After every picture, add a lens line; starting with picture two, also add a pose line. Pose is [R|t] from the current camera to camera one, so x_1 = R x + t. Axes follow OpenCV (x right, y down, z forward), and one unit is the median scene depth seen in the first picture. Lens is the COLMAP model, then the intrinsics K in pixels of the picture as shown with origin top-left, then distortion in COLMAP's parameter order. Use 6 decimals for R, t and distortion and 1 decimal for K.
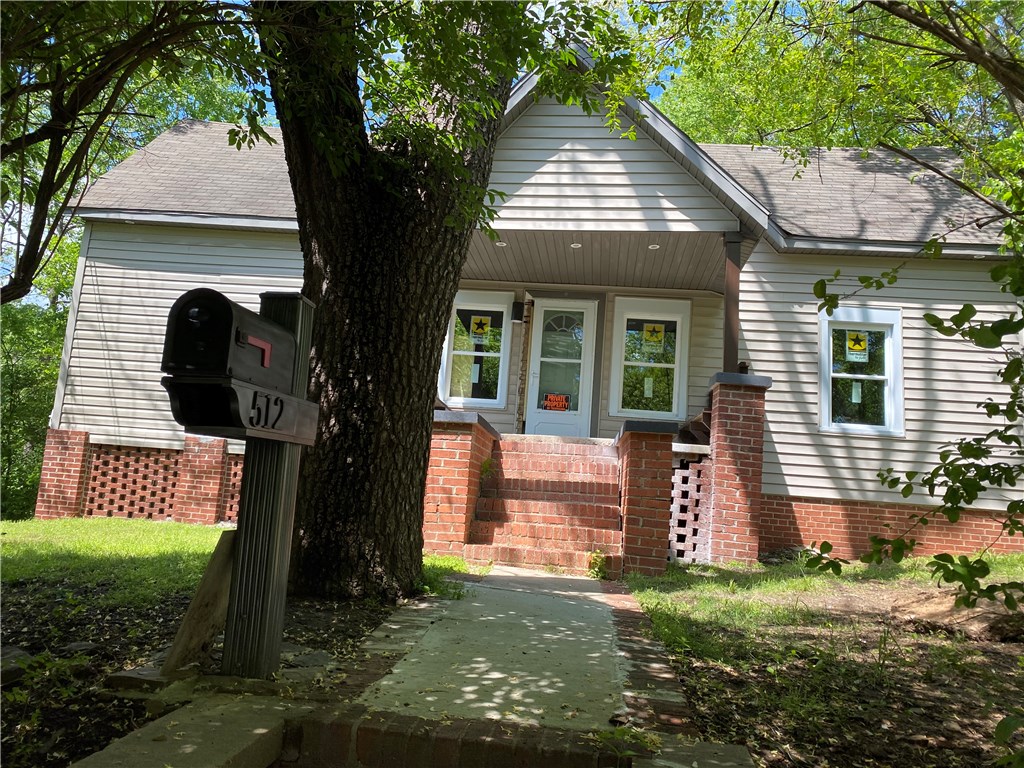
lens RADIAL K [[782.9, 0, 512.0], [0, 782.9, 384.0], [0, 0, 1]] dist [0.140751, -0.251319]
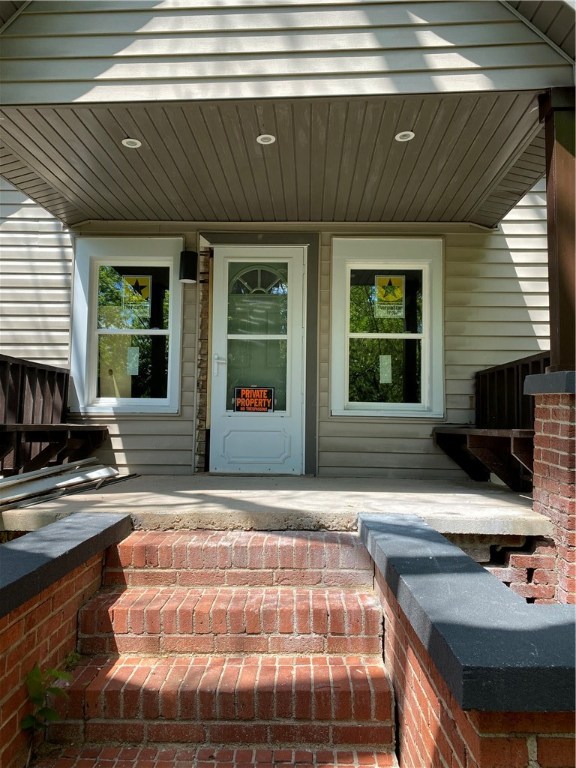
lens RADIAL K [[565.7, 0, 289.1], [0, 565.7, 381.0], [0, 0, 1]] dist [0.106380, -0.208535]
pose [[0.995810, -0.061169, 0.067970, 0.055698], [0.053391, 0.992398, 0.110882, -0.046516], [-0.074236, -0.106789, 0.991507, 0.523386]]
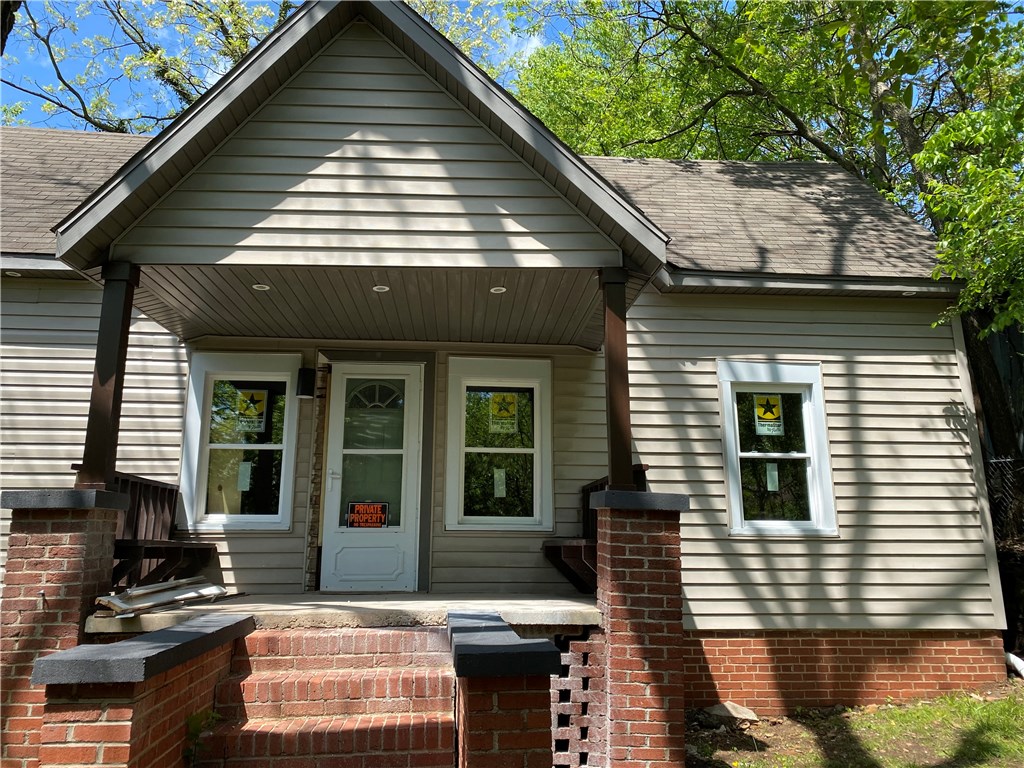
lens RADIAL K [[754.2, 0, 502.8], [0, 754.2, 374.9], [0, 0, 1]] dist [0.106380, -0.208535]
pose [[0.984188, -0.038244, 0.172951, 0.063934], [0.044699, 0.998436, -0.033581, -0.071964], [-0.171396, 0.040781, 0.984358, 0.335114]]
